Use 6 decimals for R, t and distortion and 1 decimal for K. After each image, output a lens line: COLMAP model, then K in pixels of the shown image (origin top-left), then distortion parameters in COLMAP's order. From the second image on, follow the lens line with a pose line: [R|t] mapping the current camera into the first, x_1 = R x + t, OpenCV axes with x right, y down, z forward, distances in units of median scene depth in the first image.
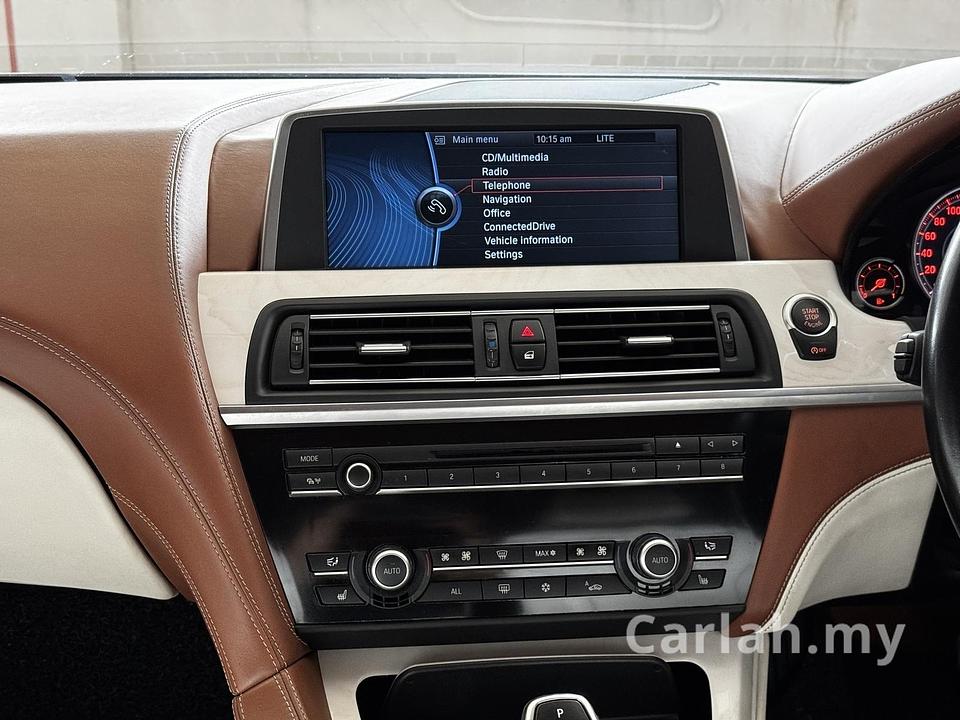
lens RADIAL K [[1344.6, 0, 479.0], [0, 1344.6, 358.8], [0, 0, 1]] dist [0.053115, 0.000000]
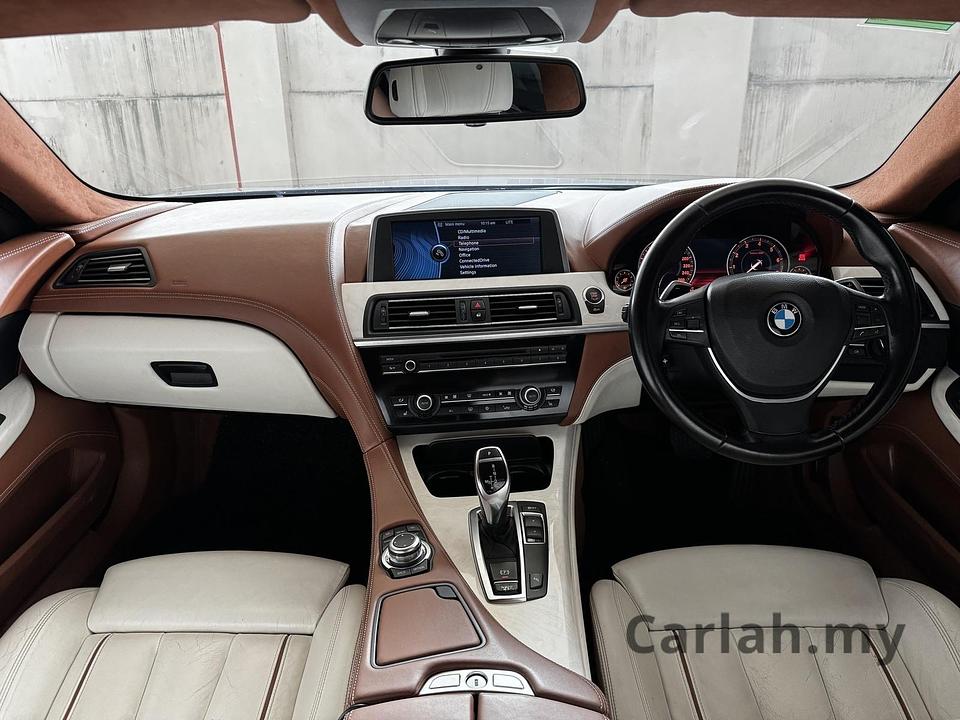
lens RADIAL K [[674.5, 0, 482.4], [0, 674.5, 362.7], [0, 0, 1]] dist [0.080385, 0.000439]
pose [[0.999671, -0.025658, 0.000051, 0.041338], [0.025550, 0.995618, 0.089950, -0.025669], [-0.002358, -0.089920, 0.995946, -0.226111]]
